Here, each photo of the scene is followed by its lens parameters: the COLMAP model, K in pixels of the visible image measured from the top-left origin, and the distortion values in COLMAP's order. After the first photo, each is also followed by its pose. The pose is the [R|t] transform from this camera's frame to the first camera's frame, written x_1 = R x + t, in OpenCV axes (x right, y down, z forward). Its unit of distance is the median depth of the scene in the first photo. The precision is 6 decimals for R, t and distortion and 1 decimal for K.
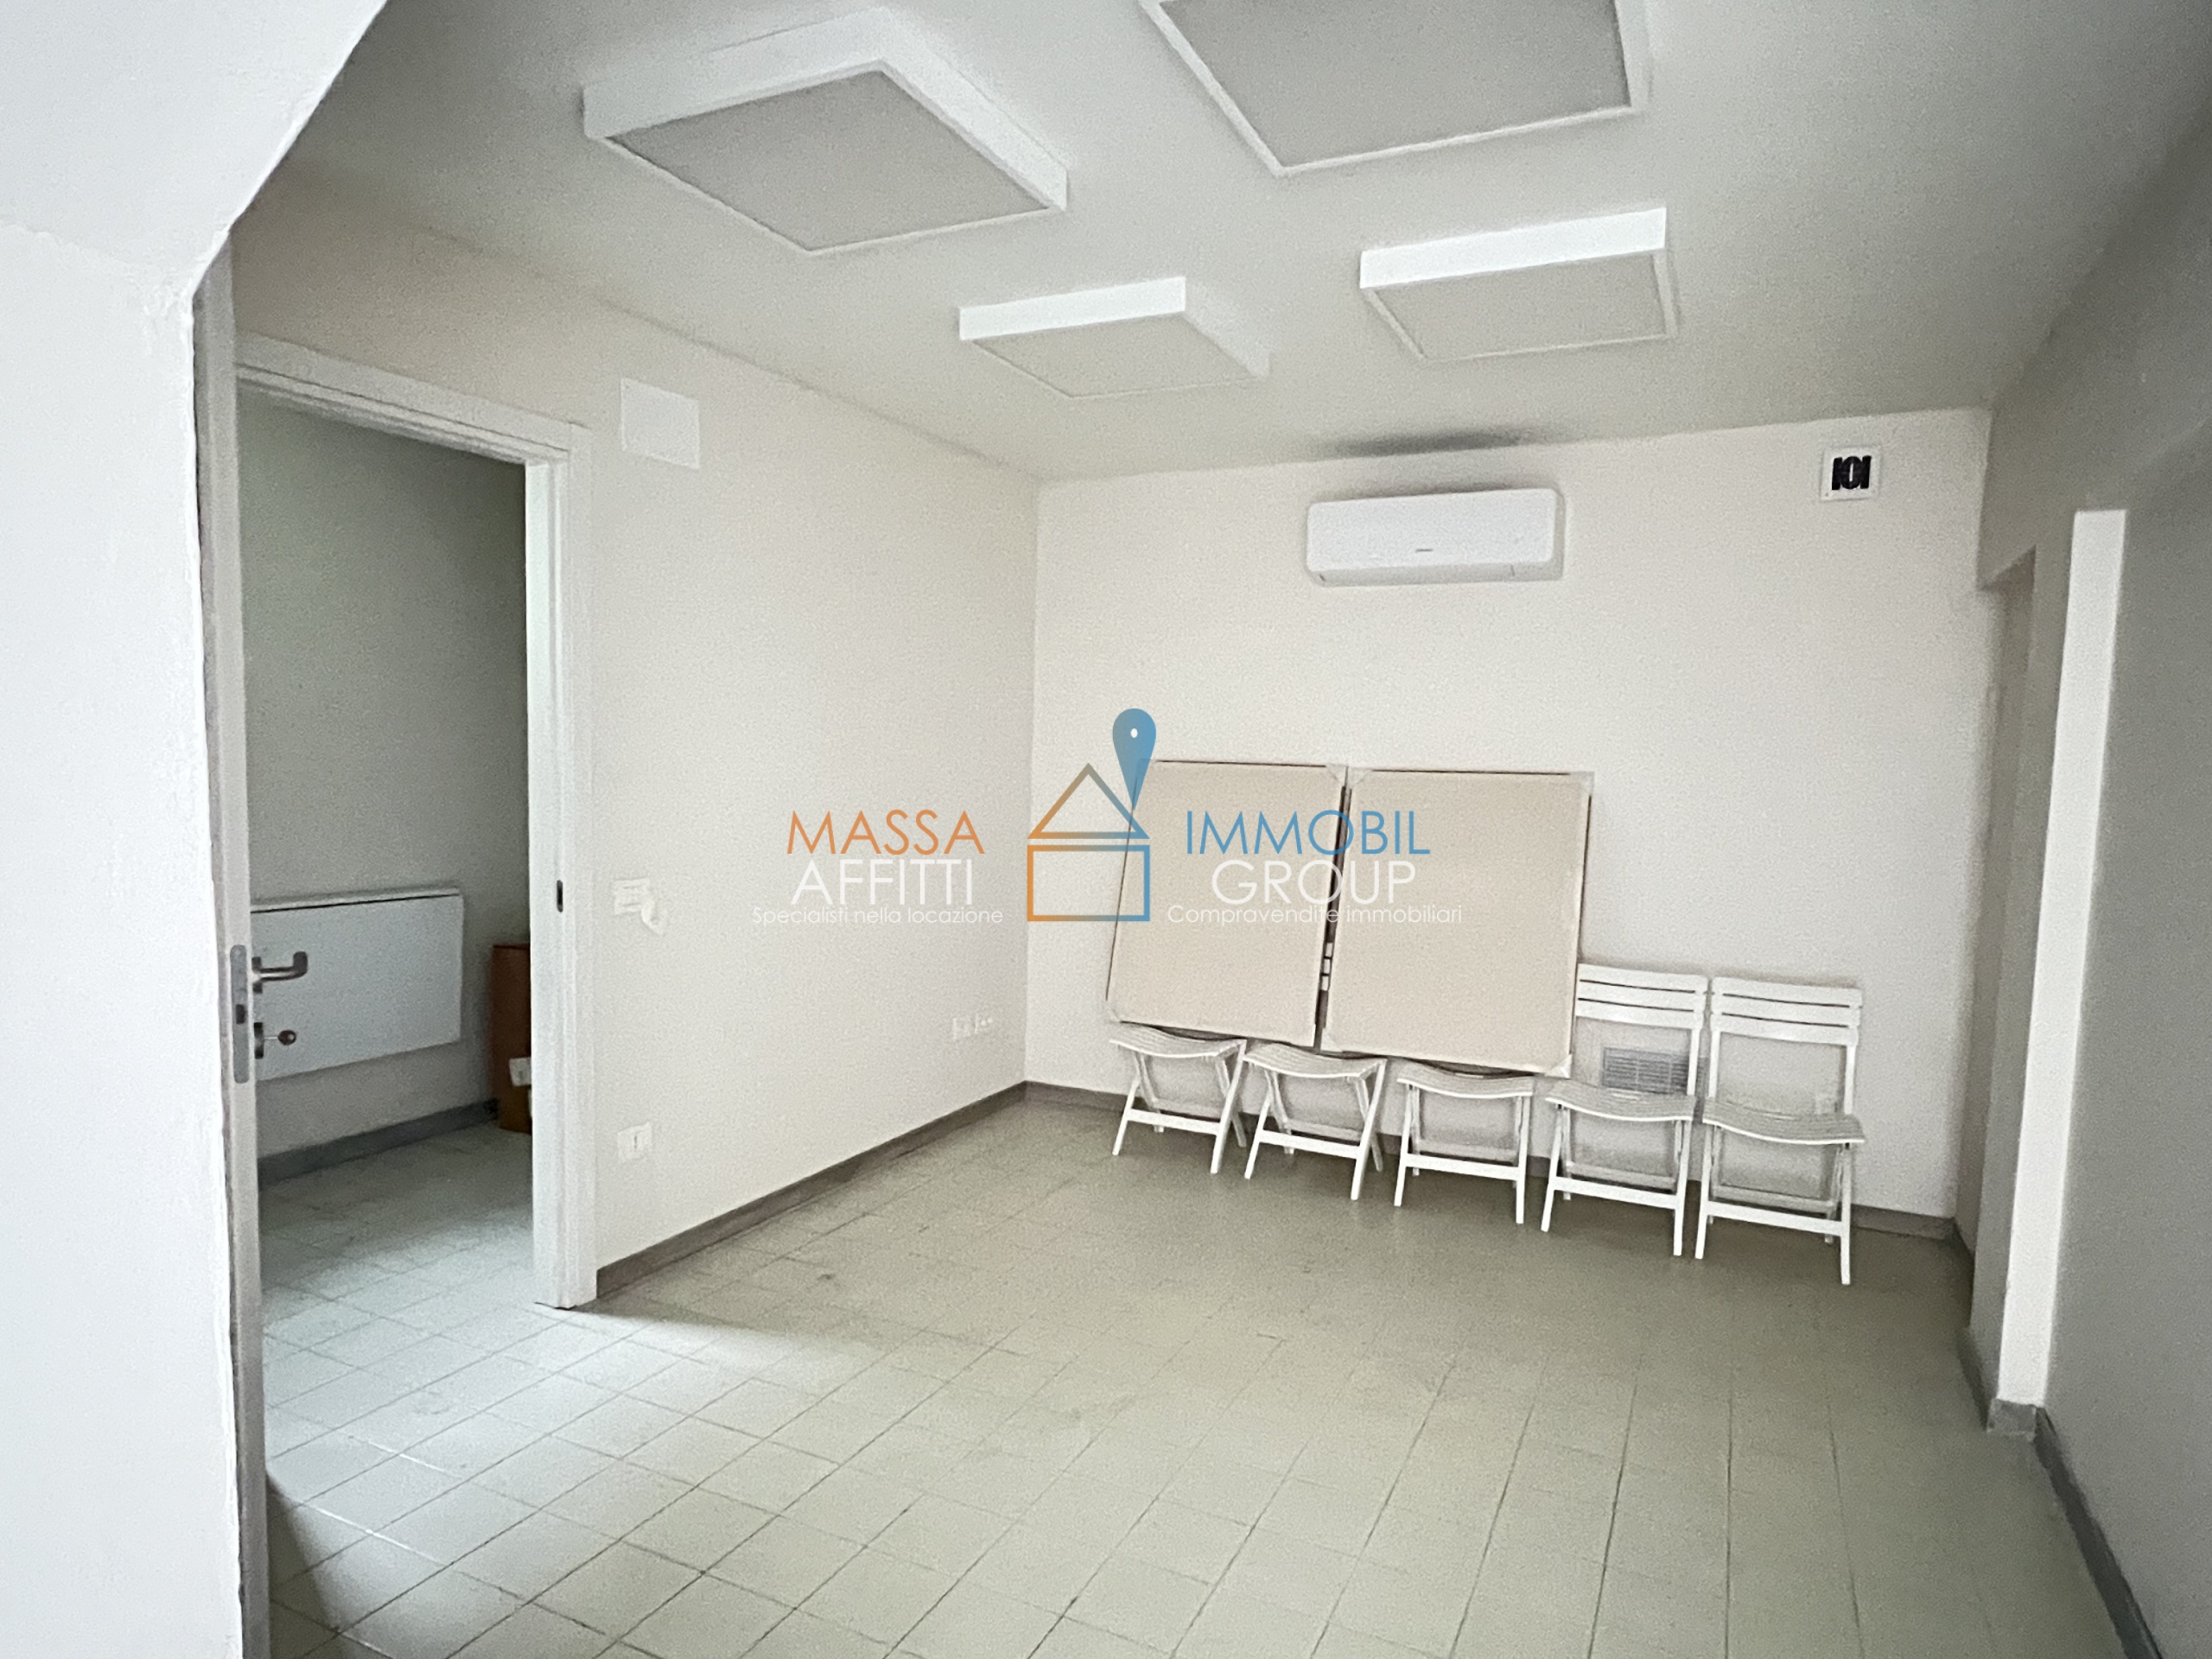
lens RADIAL K [[1326.1, 0, 1100.3], [0, 1326.1, 851.4], [0, 0, 1]] dist [0.009567, 0.001132]
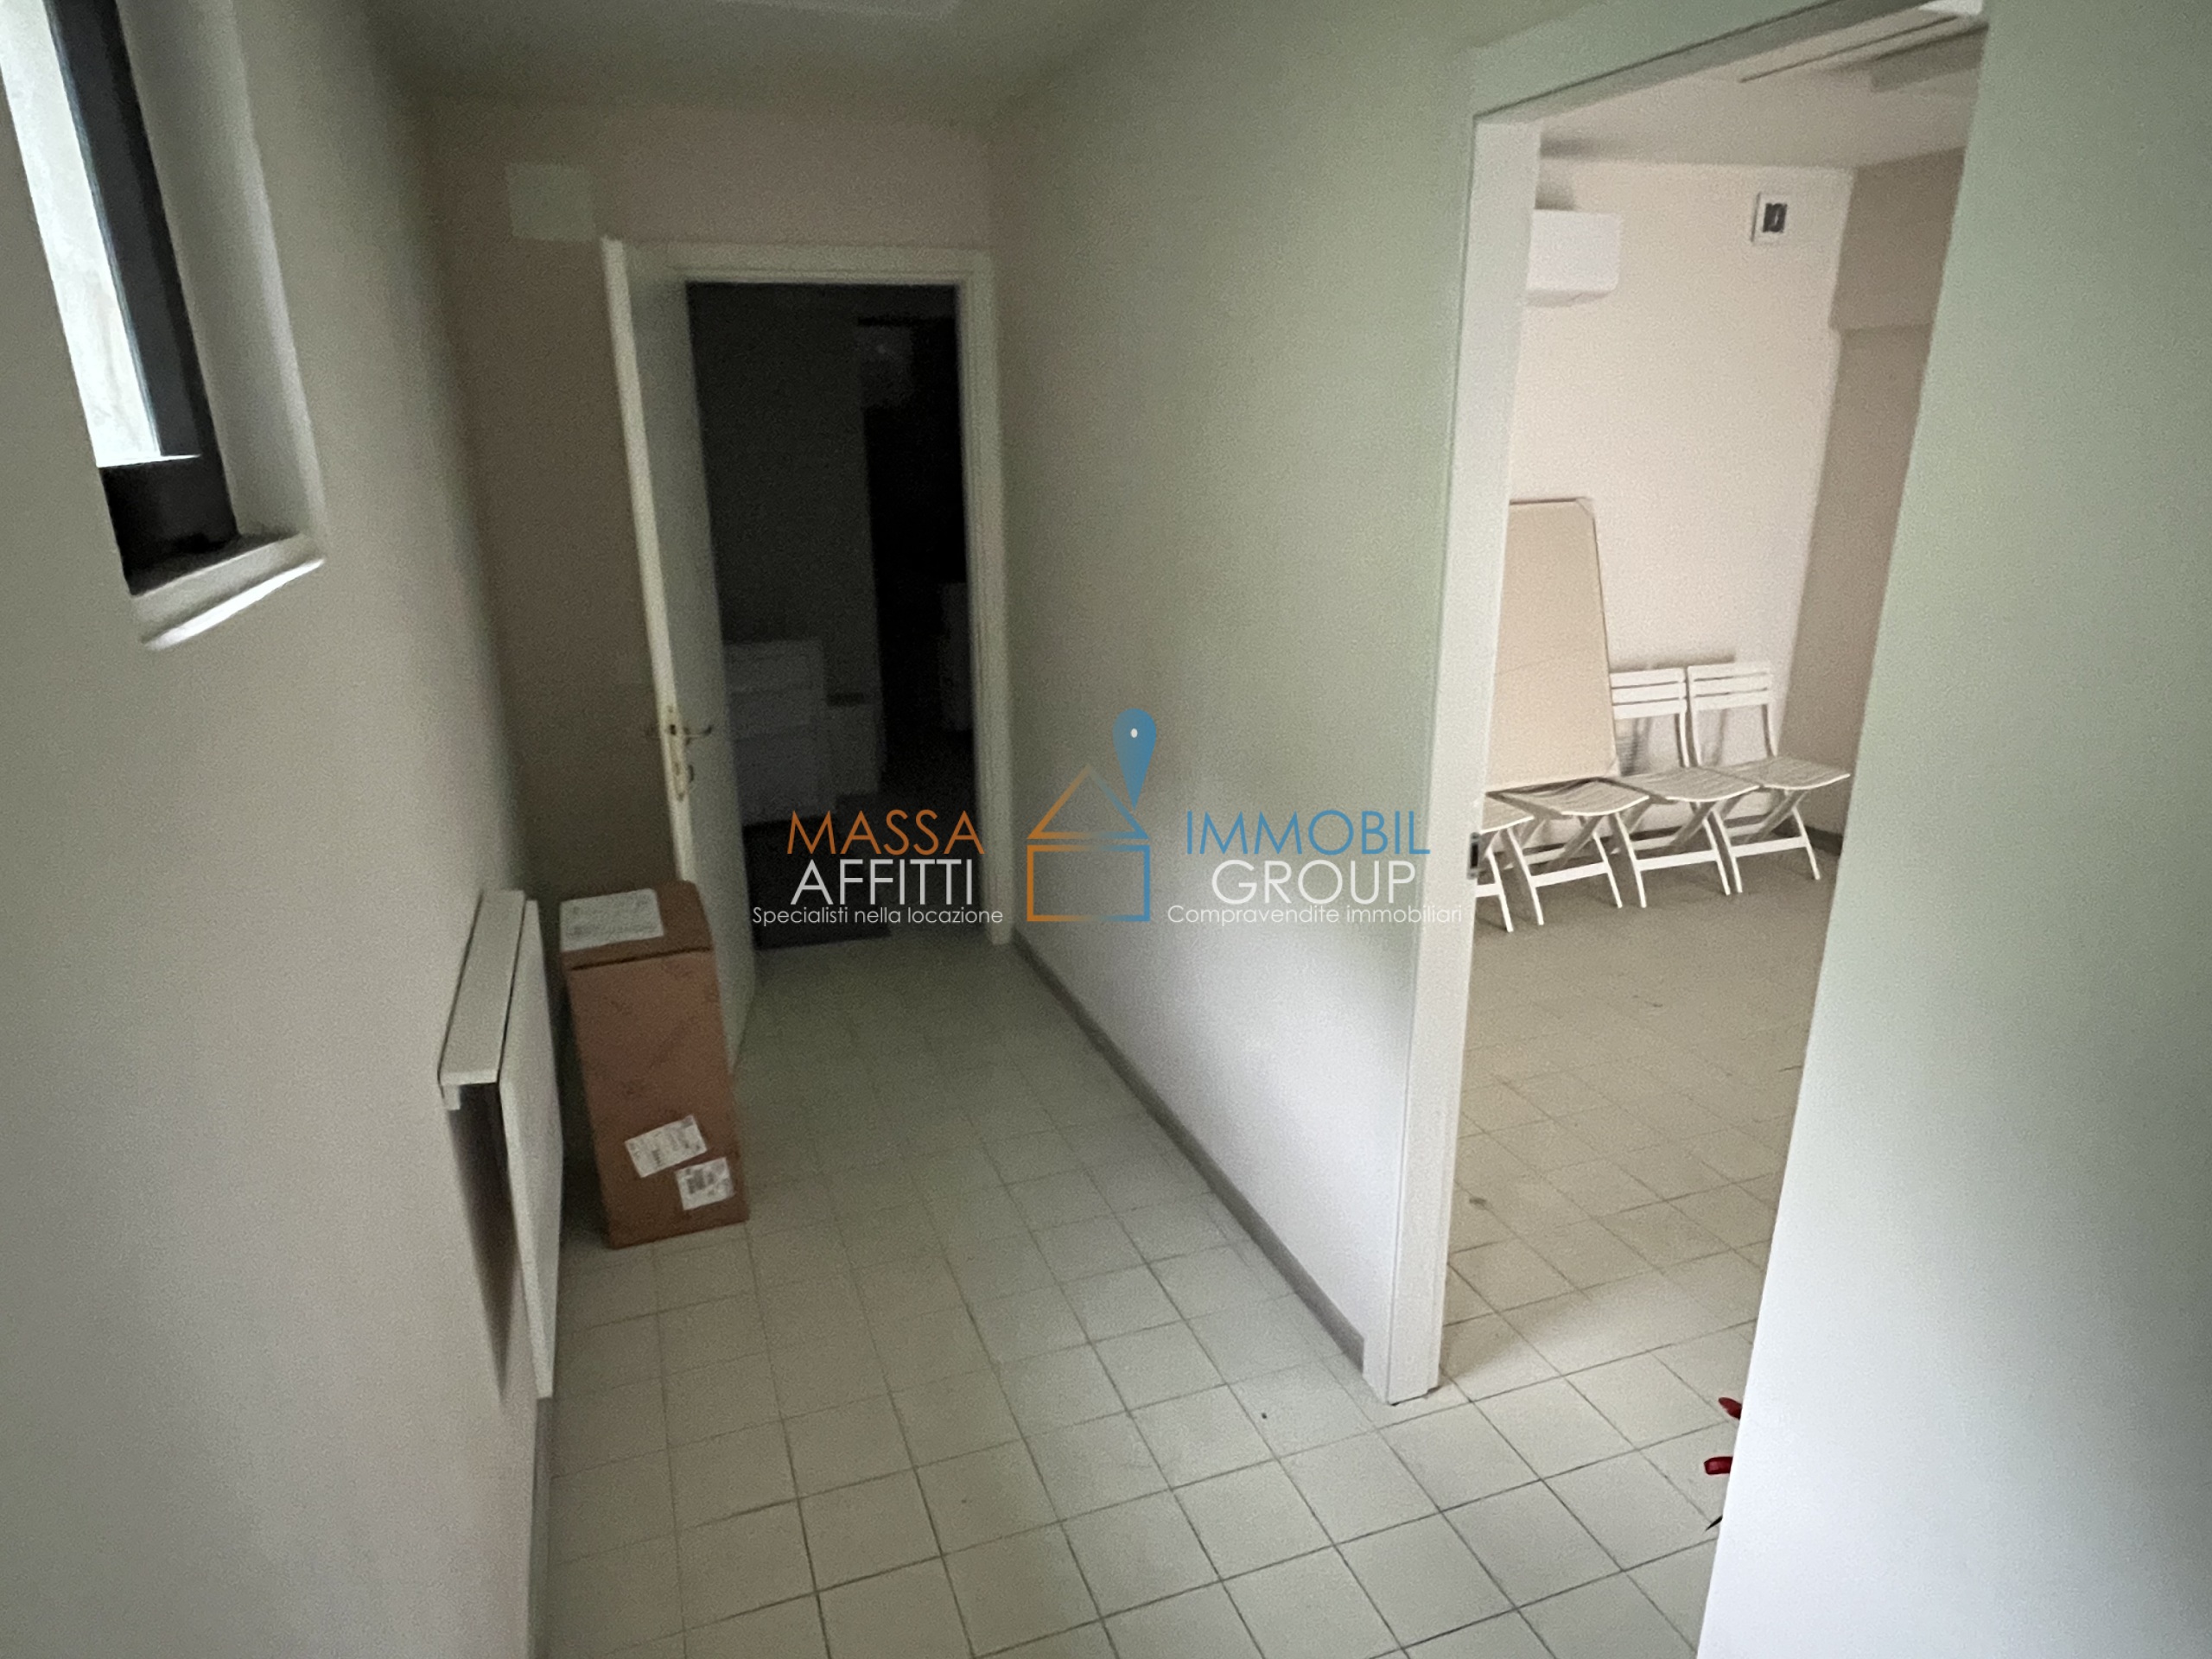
lens RADIAL K [[1326.1, 0, 1107.4], [0, 1326.1, 848.3], [0, 0, 1]] dist [0.009567, 0.001132]
pose [[0.691865, -0.260069, 0.673563, -0.760597], [0.079750, 0.954695, 0.286700, -0.136567], [-0.717609, -0.144641, 0.681261, 0.537994]]
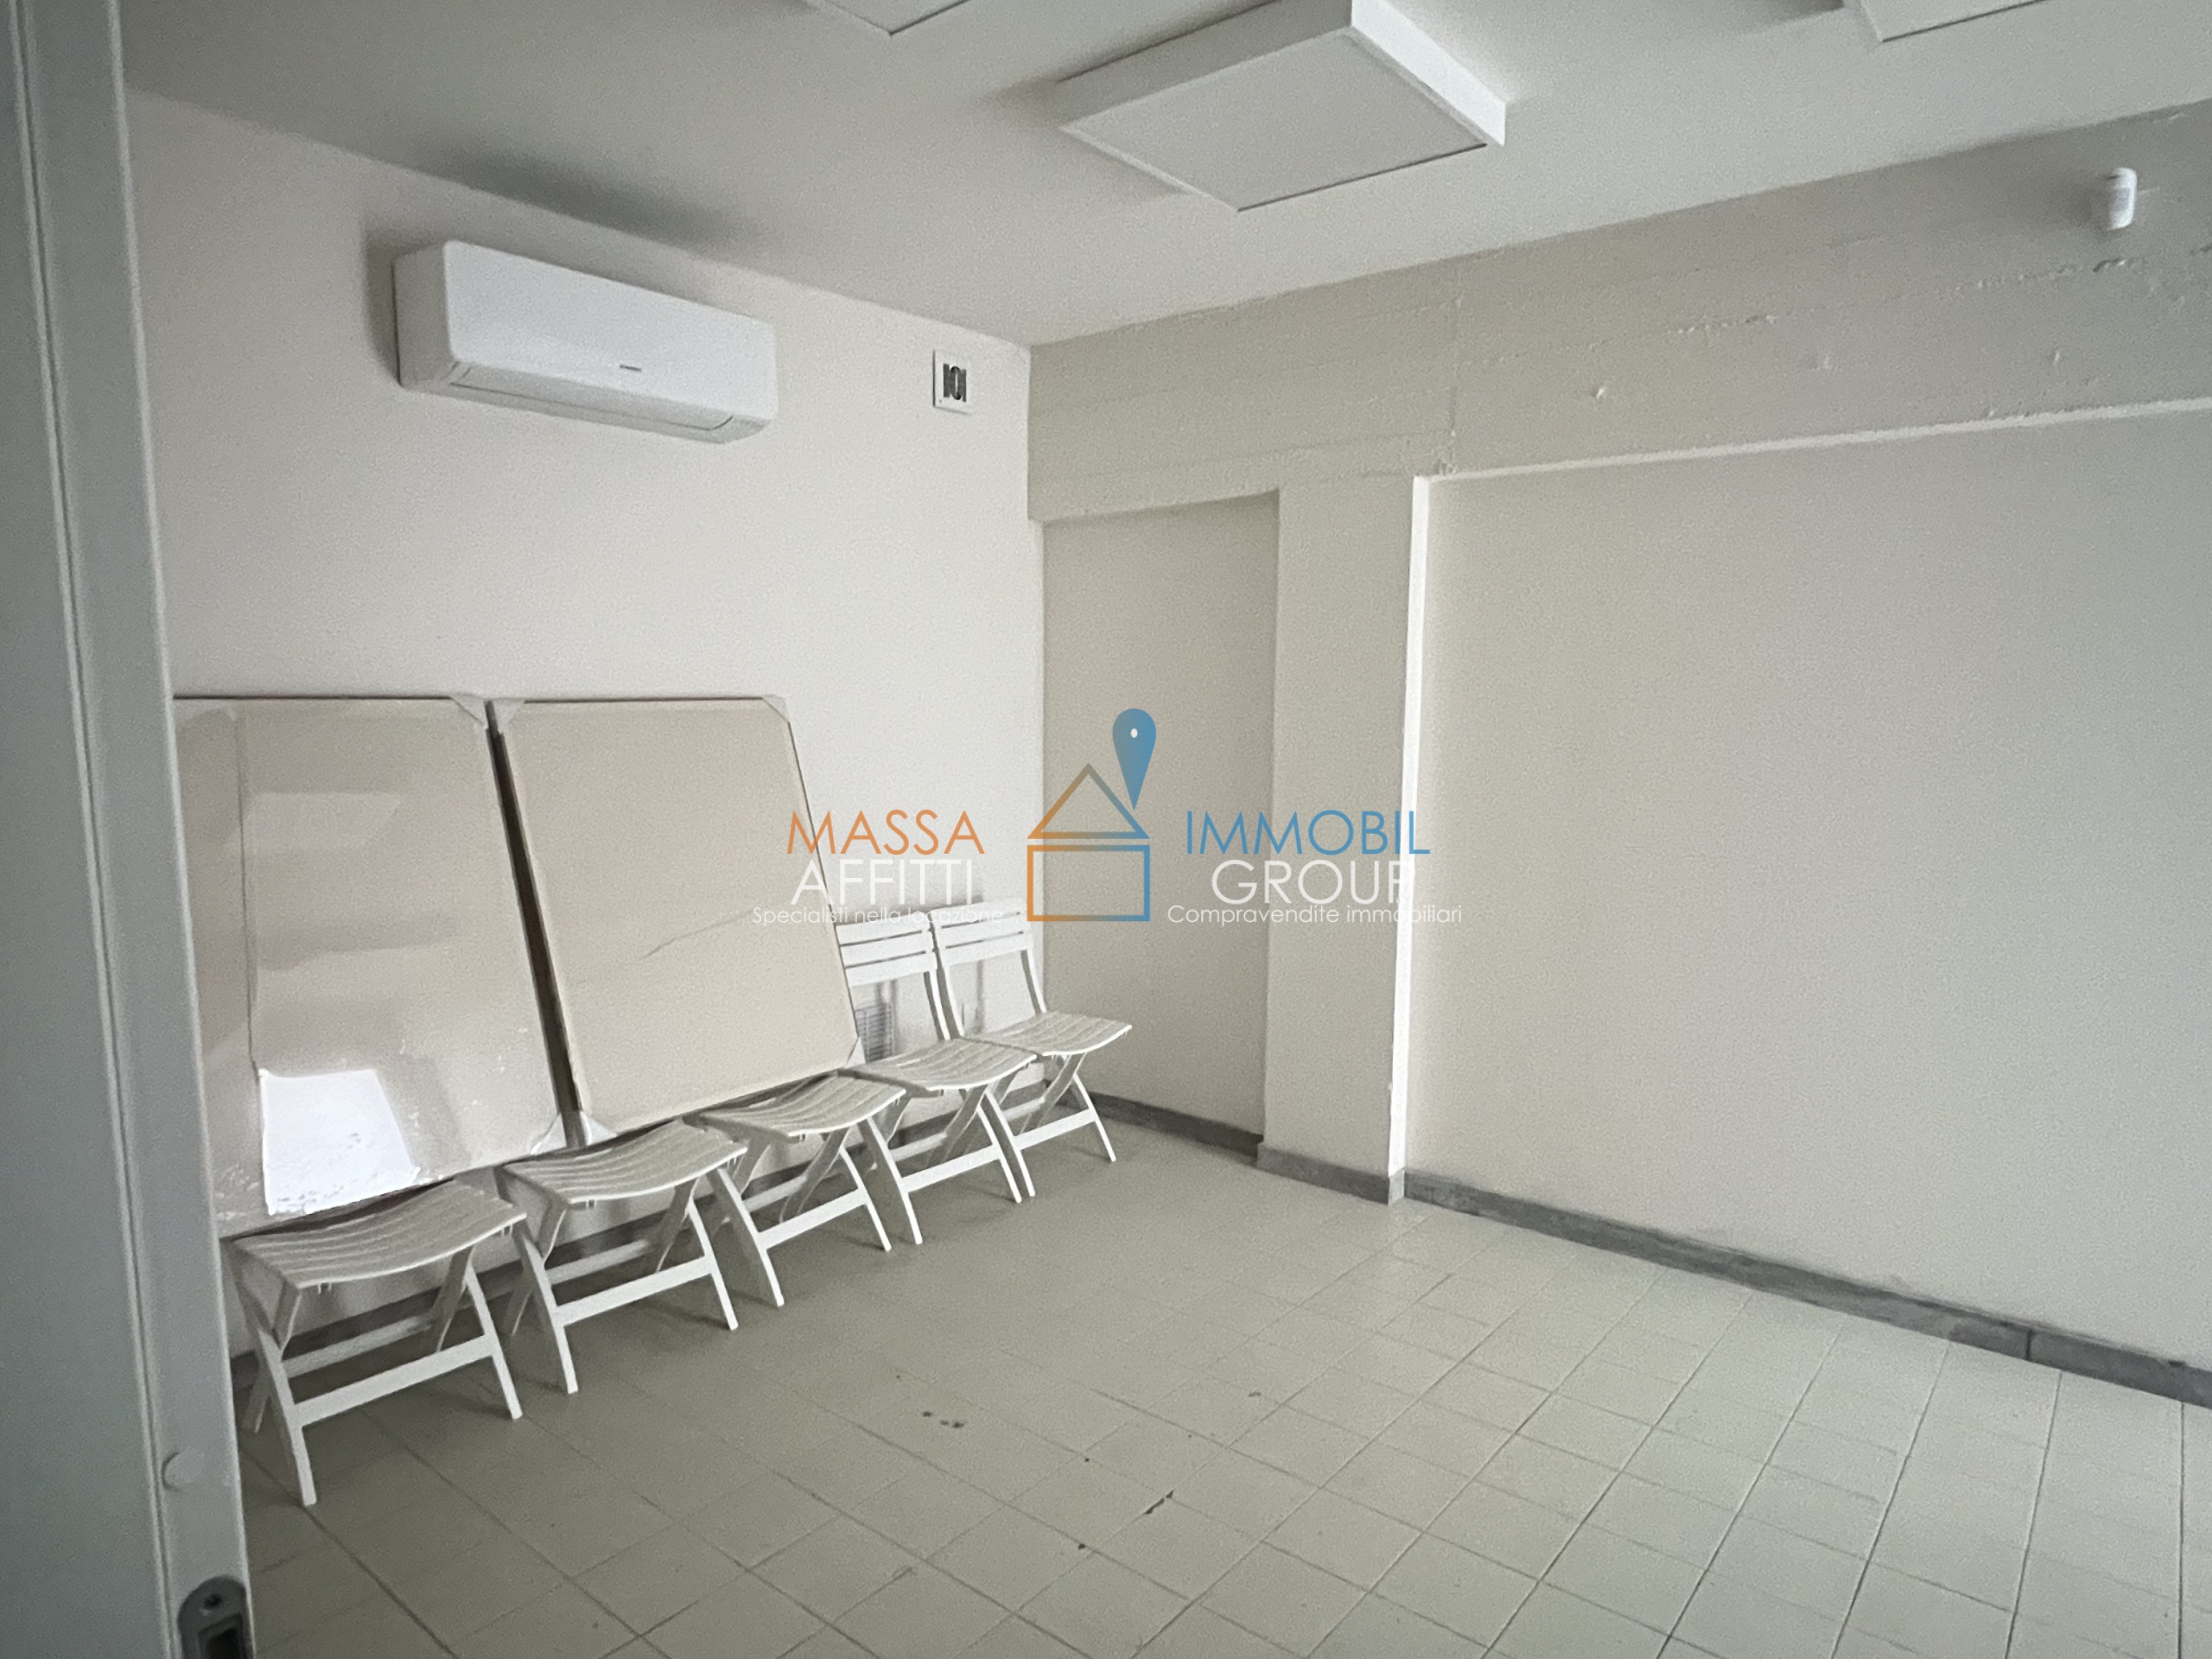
lens RADIAL K [[1326.1, 0, 1058.4], [0, 1326.1, 867.1], [0, 0, 1]] dist [0.009567, 0.001132]
pose [[0.250058, -0.154298, 0.955857, -0.407781], [0.073672, 0.987391, 0.140115, -0.061178], [-0.965424, 0.035383, 0.258273, 0.676054]]
